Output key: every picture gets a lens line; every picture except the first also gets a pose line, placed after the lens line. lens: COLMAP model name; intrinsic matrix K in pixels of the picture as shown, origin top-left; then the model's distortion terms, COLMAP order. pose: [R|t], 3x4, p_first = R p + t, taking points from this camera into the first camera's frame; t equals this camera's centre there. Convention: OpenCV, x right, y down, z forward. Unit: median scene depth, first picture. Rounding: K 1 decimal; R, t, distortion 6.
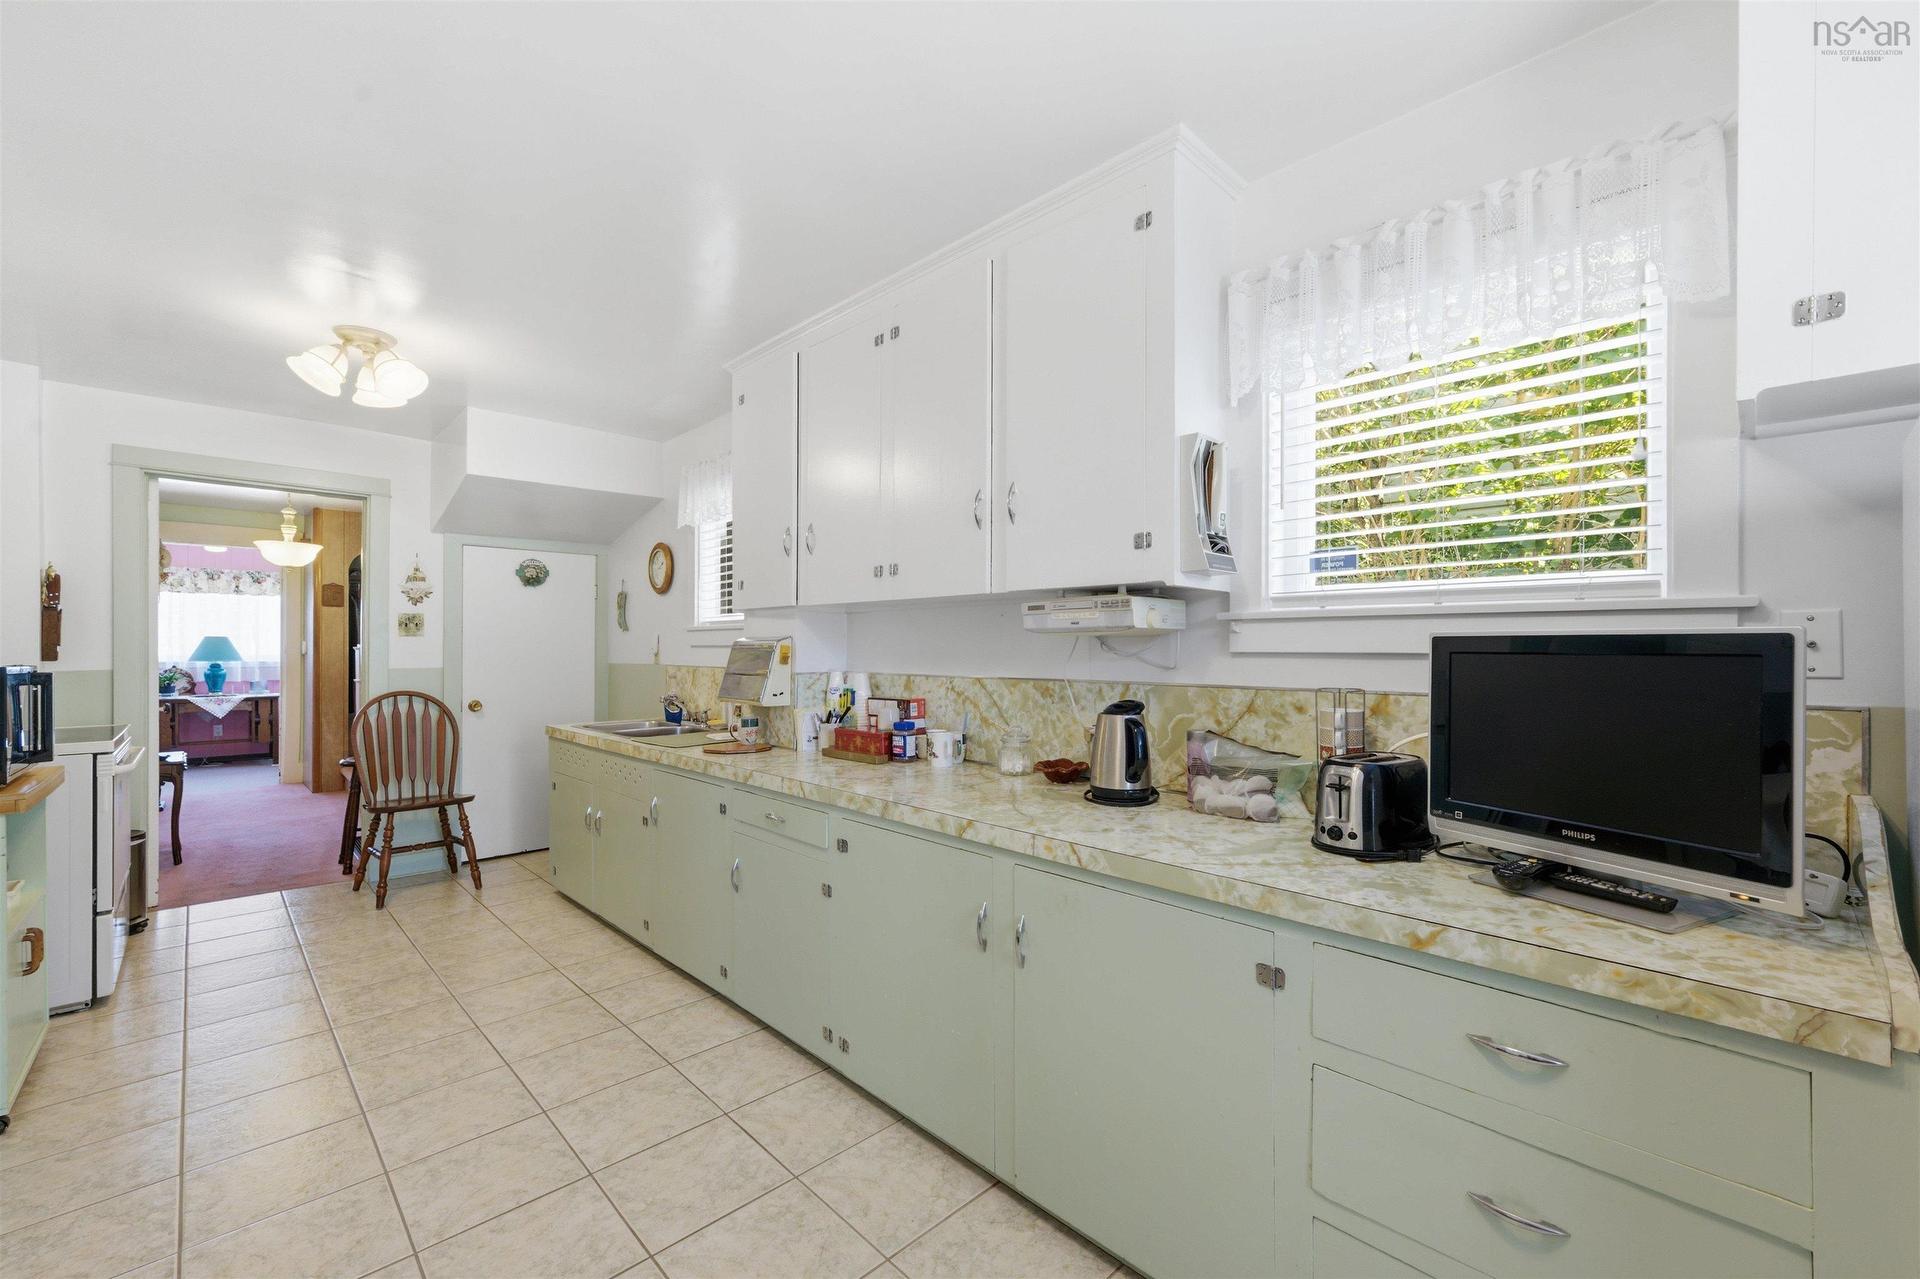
lens RADIAL K [[778.1, 0, 969.0], [0, 778.1, 642.4], [0, 0, 1]] dist [0.002916, -0.000747]
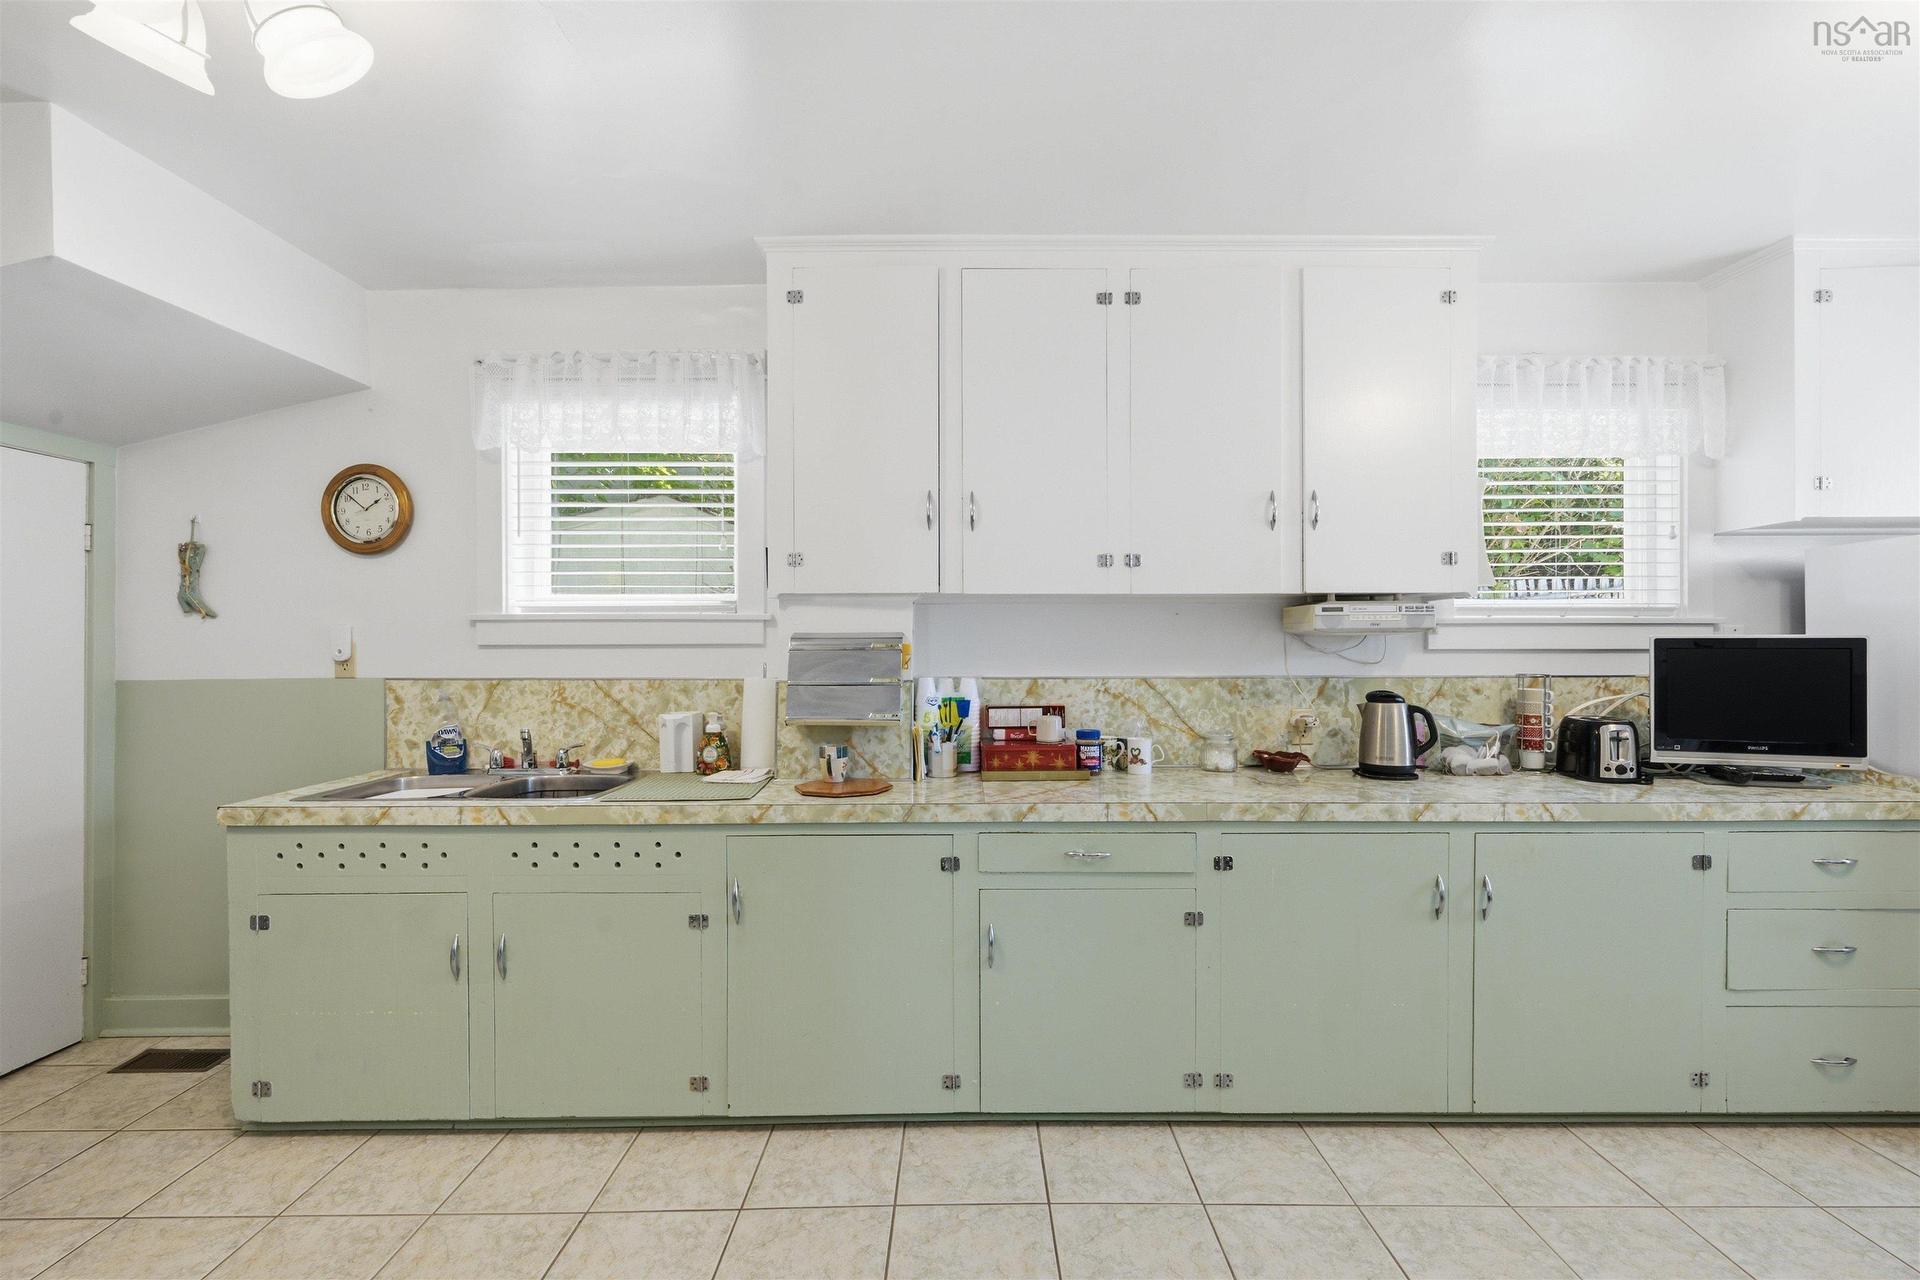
lens RADIAL K [[839.7, 0, 966.5], [0, 839.7, 648.2], [0, 0, 1]] dist [0.002908, 0.001300]
pose [[0.703202, -0.001934, 0.710988, -1.003167], [-0.002676, 0.999982, 0.005368, 0.004157], [-0.710985, -0.005677, 0.703184, 0.487491]]
